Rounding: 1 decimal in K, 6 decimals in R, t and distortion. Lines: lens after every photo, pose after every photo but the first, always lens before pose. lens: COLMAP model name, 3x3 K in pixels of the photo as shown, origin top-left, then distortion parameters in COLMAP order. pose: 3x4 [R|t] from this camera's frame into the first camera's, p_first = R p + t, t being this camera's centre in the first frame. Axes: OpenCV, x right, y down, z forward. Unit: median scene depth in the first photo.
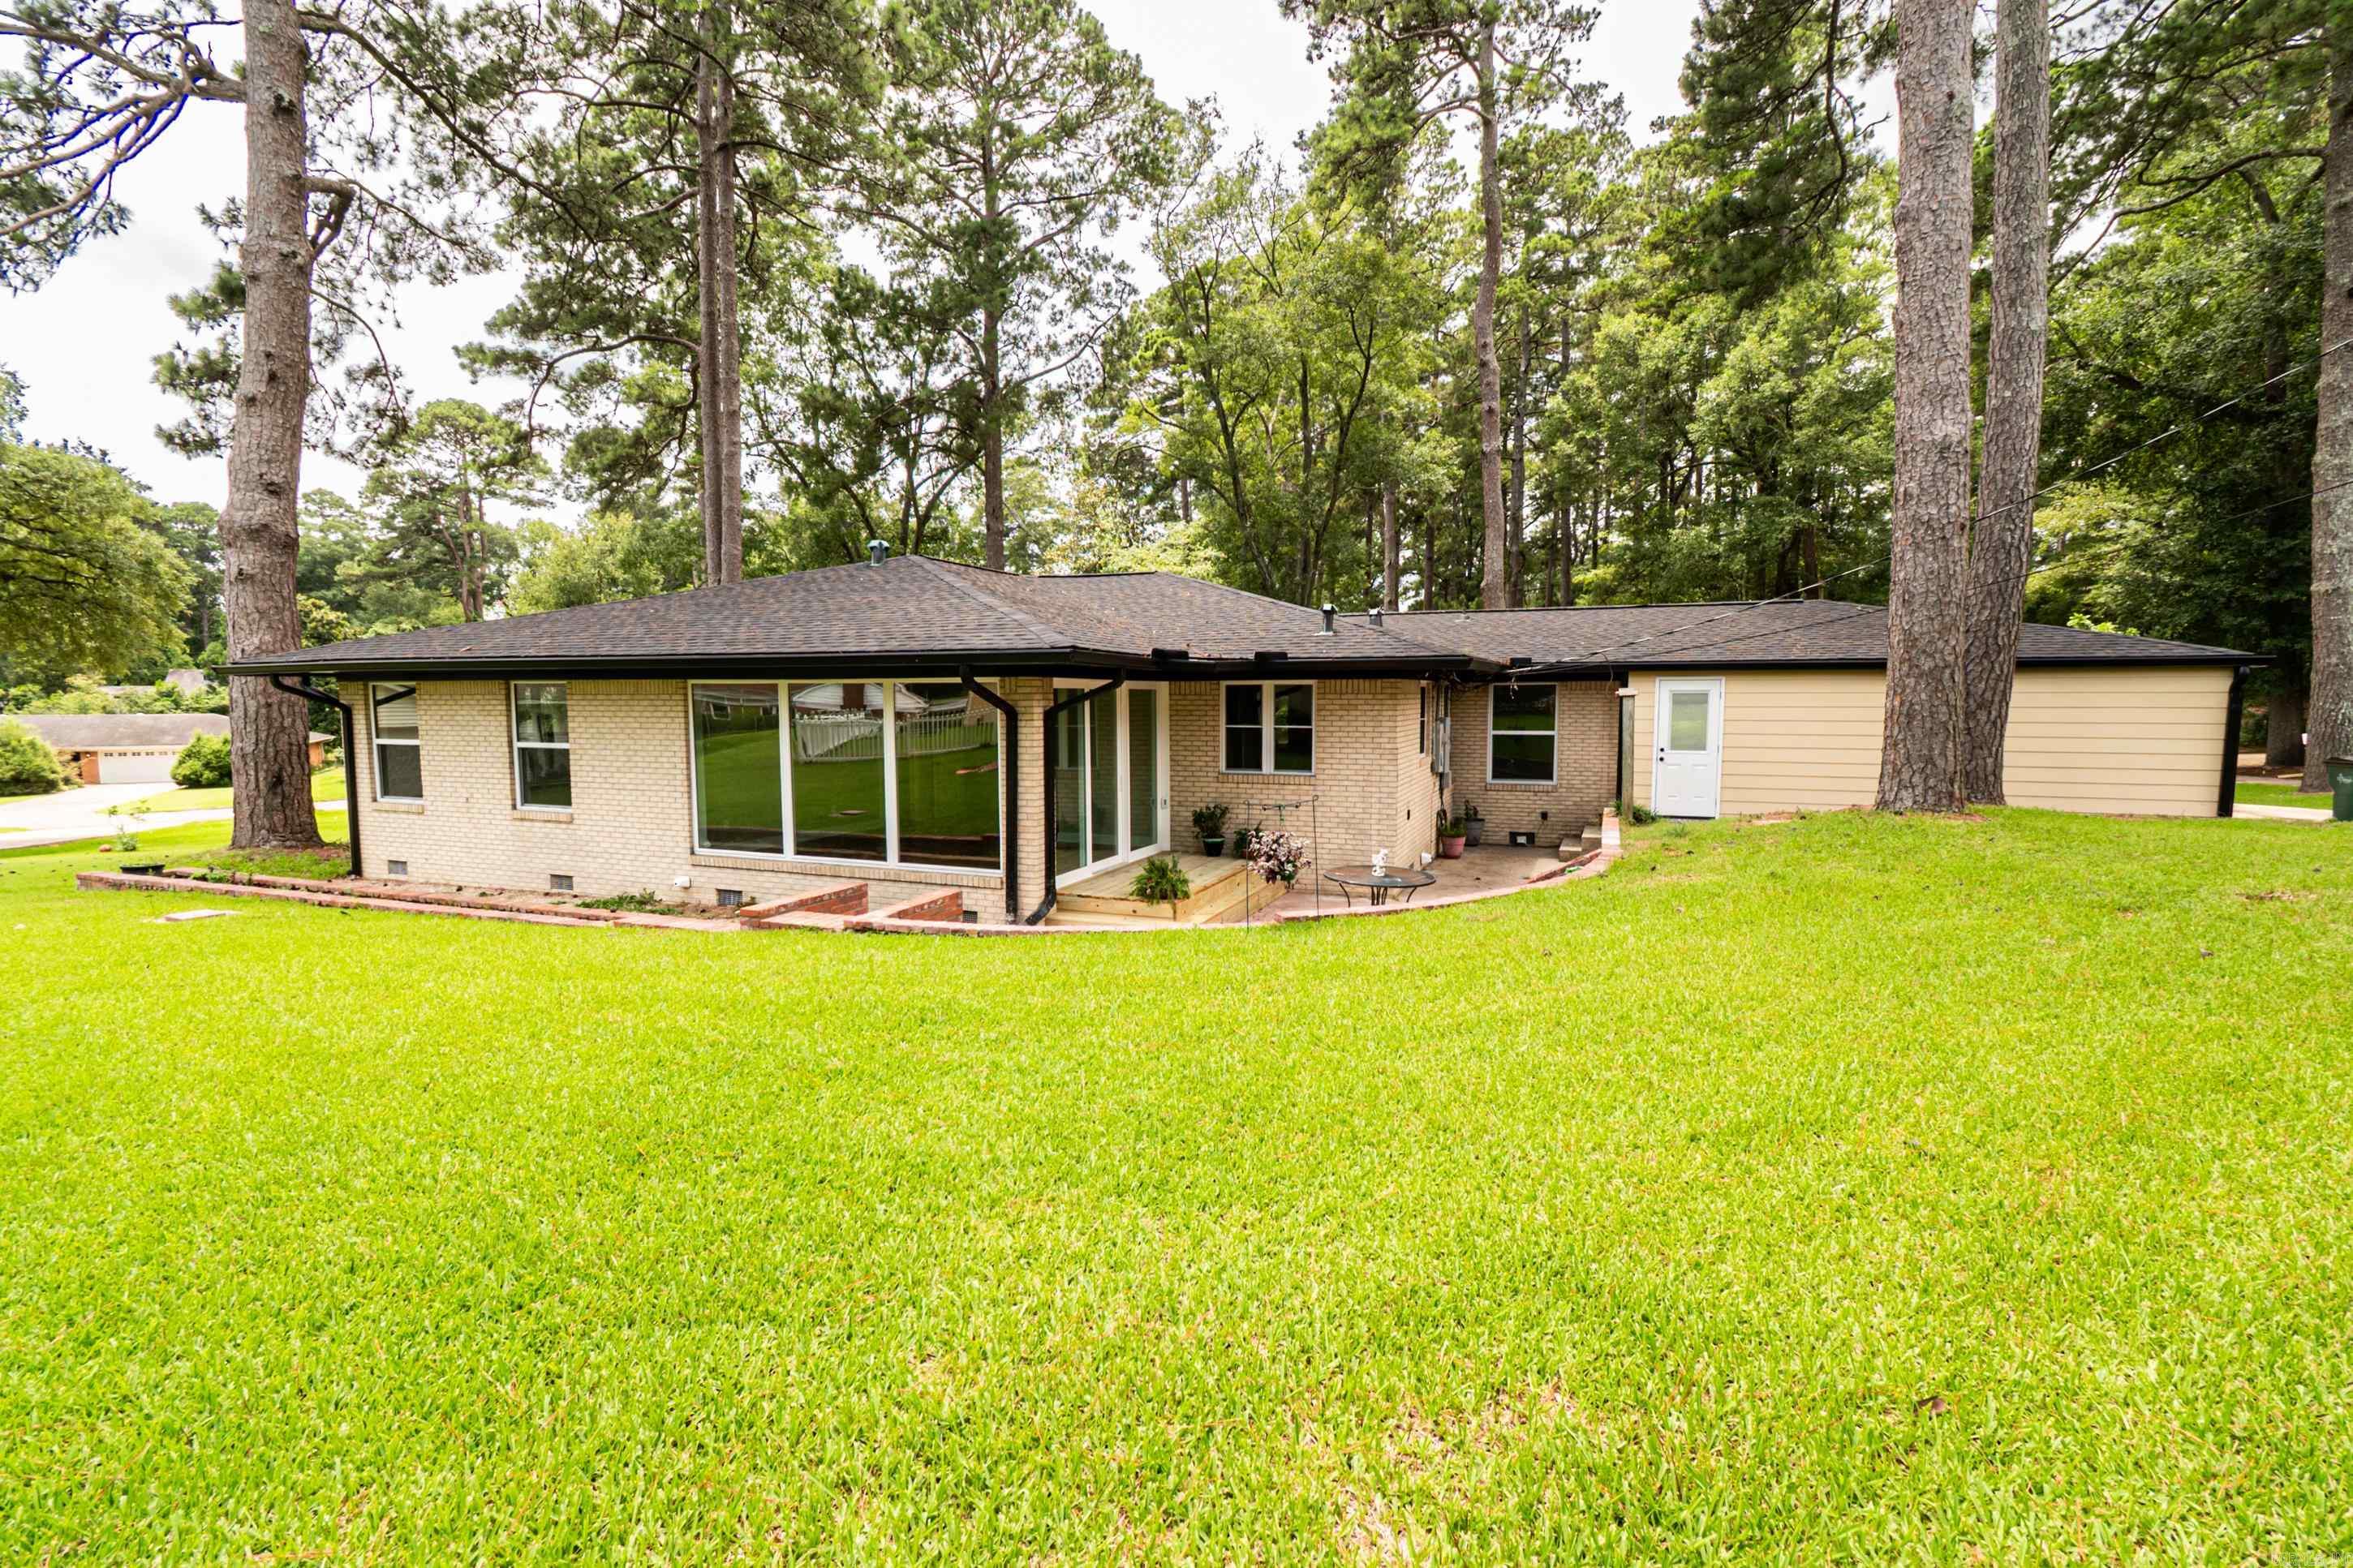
lens RADIAL K [[1074.6, 0, 1211.2], [0, 1074.6, 758.9], [0, 0, 1]] dist [0.005028, -0.000038]
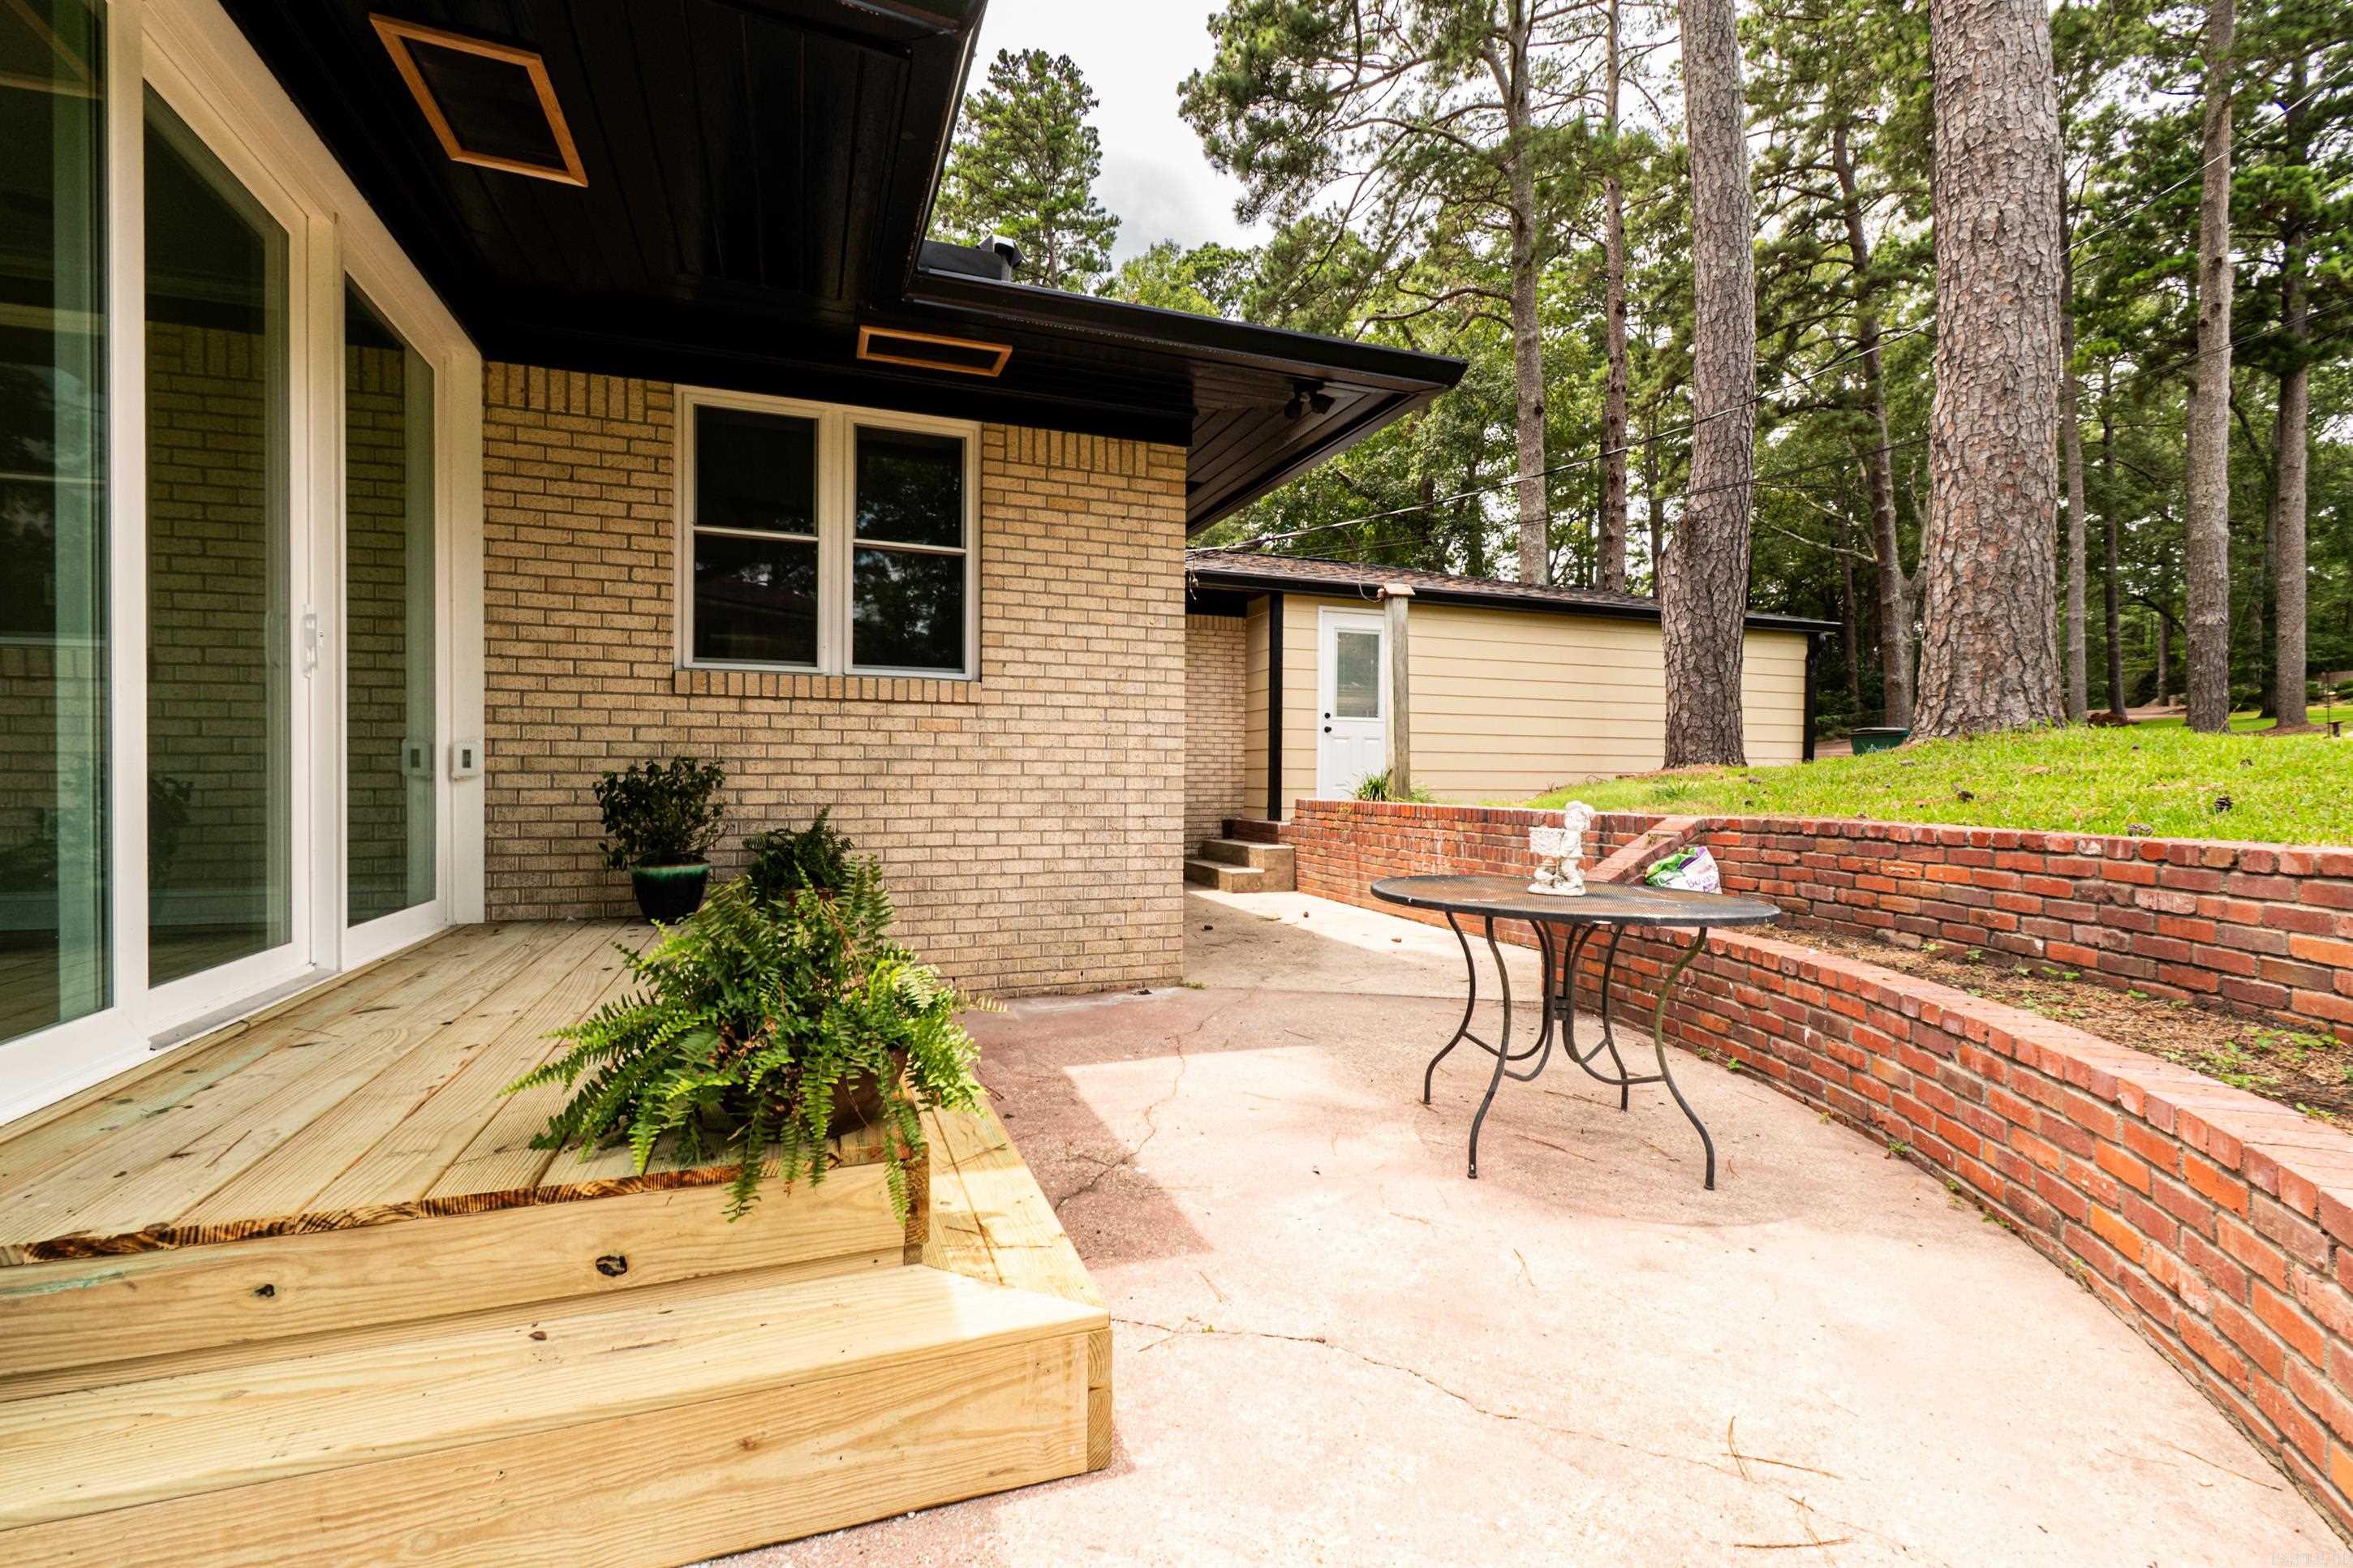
lens RADIAL K [[1041.0, 0, 1185.6], [0, 1041.0, 779.4], [0, 0, 1]] dist [0.014236, -0.008168]
pose [[0.748687, 0.003694, 0.662913, -0.087417], [0.036291, 0.998257, -0.046550, 0.068236], [-0.661929, 0.058909, 0.747248, 0.674171]]
